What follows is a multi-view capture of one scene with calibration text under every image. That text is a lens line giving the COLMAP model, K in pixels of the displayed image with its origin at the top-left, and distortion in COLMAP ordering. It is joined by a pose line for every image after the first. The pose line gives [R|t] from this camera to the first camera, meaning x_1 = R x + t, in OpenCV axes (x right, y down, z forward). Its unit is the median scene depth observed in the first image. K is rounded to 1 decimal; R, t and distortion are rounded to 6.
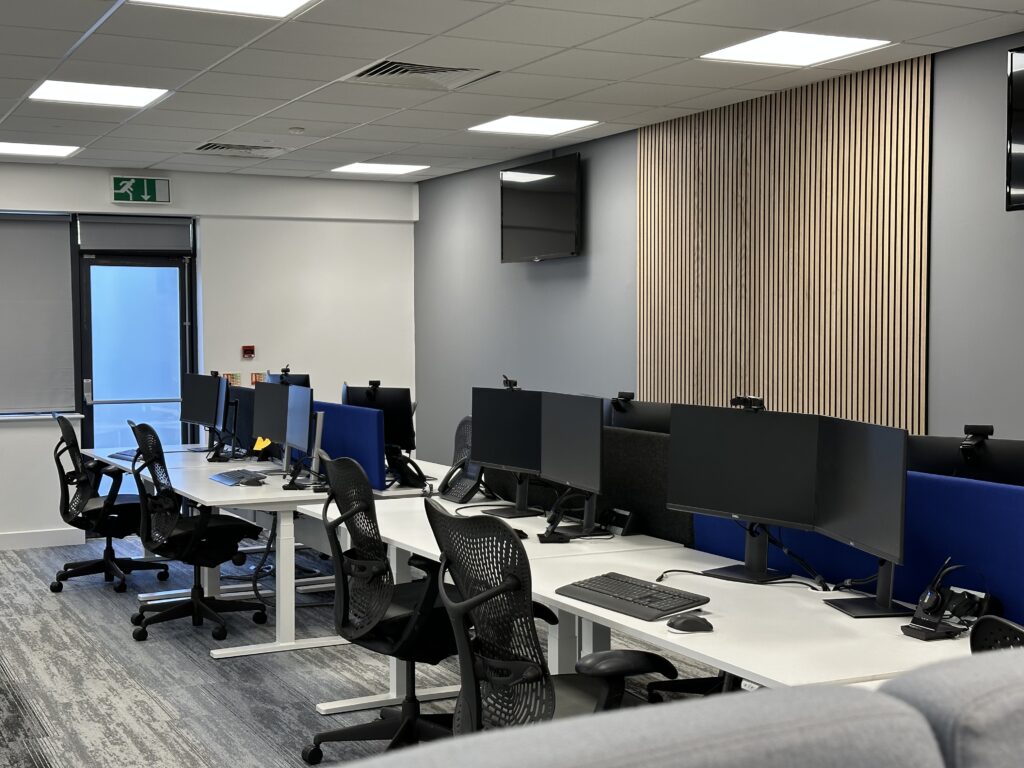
lens RADIAL K [[1426.2, 0, 532.6], [0, 1426.2, 403.6], [0, 0, 1]] dist [0.043343, 0.000000]
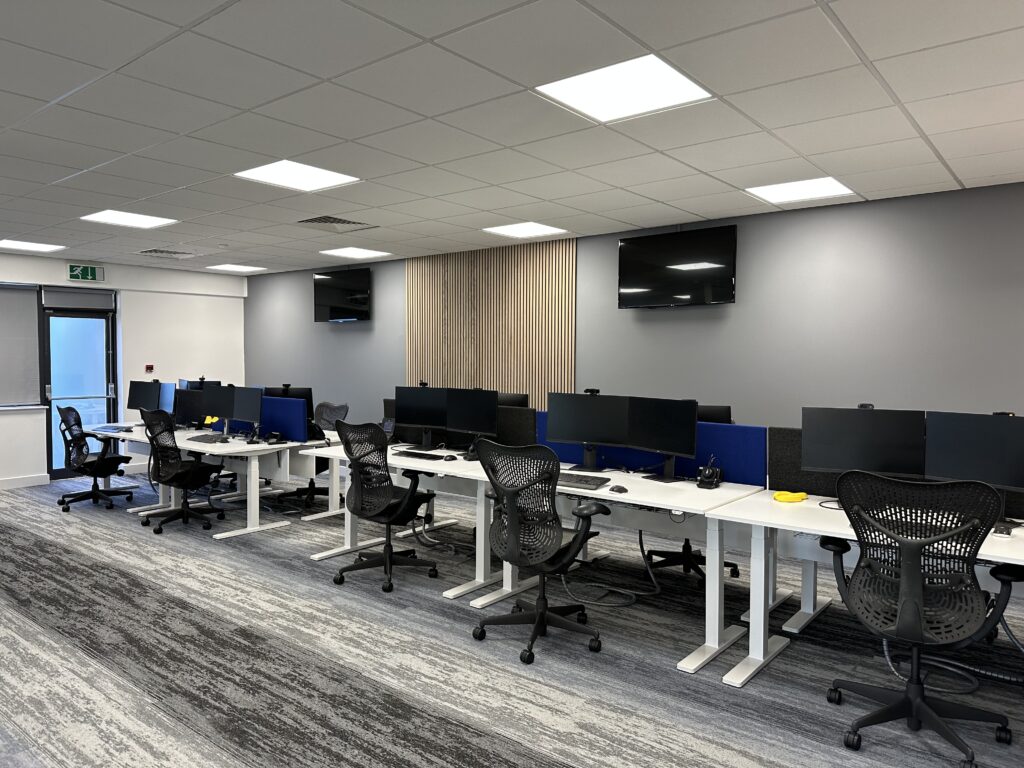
lens RADIAL K [[718.2, 0, 523.2], [0, 718.2, 383.6], [0, 0, 1]] dist [0.052155, -0.082336]
pose [[0.910288, -0.005548, 0.413939, -0.160562], [0.012813, 0.999809, -0.014778, 0.000932], [-0.413777, 0.018756, 0.910185, 0.008378]]
